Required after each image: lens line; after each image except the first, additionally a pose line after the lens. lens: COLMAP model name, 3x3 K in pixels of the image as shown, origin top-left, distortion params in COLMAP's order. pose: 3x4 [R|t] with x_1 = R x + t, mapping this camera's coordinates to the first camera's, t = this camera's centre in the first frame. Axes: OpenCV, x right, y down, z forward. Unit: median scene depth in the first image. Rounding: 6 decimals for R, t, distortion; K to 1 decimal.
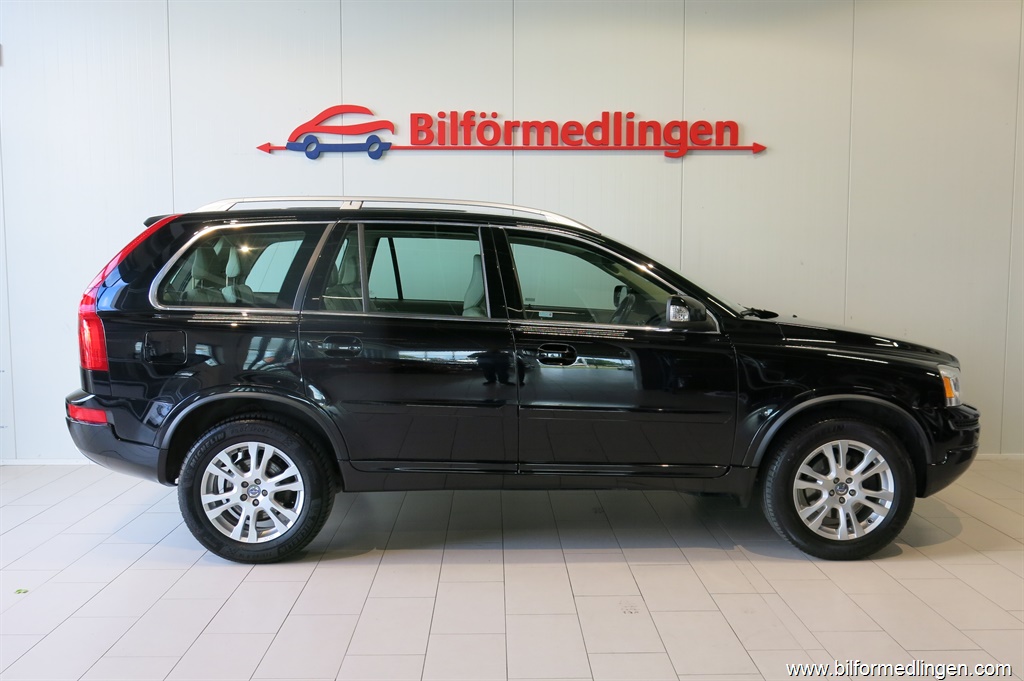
lens RADIAL K [[935.7, 0, 512.0], [0, 935.7, 340.5], [0, 0, 1]] dist [-0.010962, -0.004059]
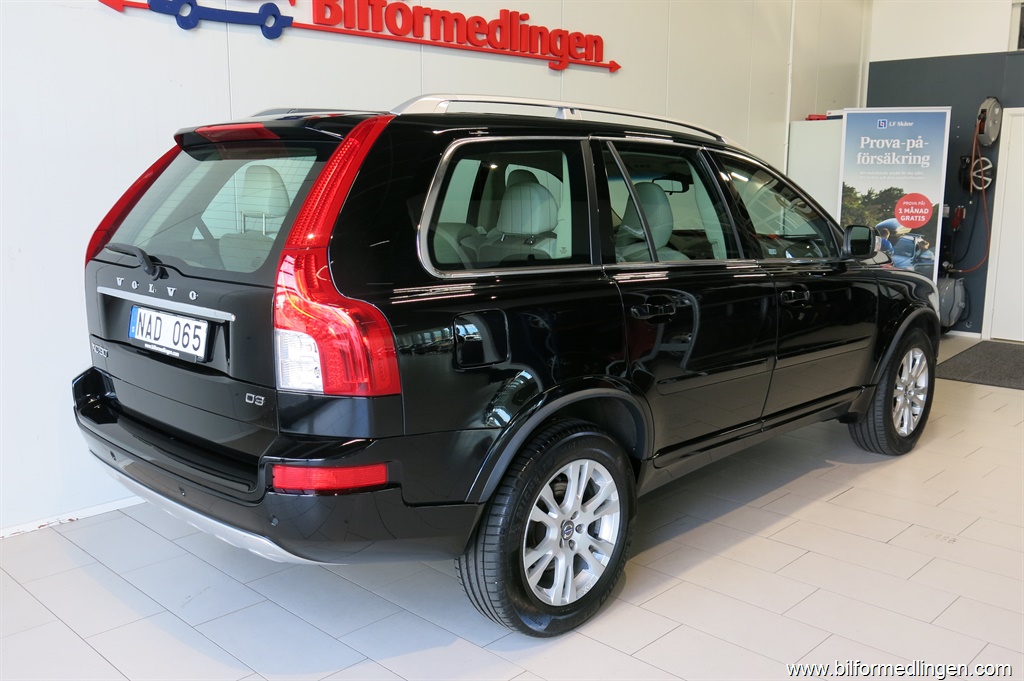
lens RADIAL K [[935.7, 0, 512.0], [0, 935.7, 340.5], [0, 0, 1]] dist [-0.010962, -0.004059]
pose [[0.708704, -0.122460, 0.694796, -0.528872], [0.057867, 0.991592, 0.115746, -0.041794], [-0.703129, -0.041824, 0.709832, 0.372403]]
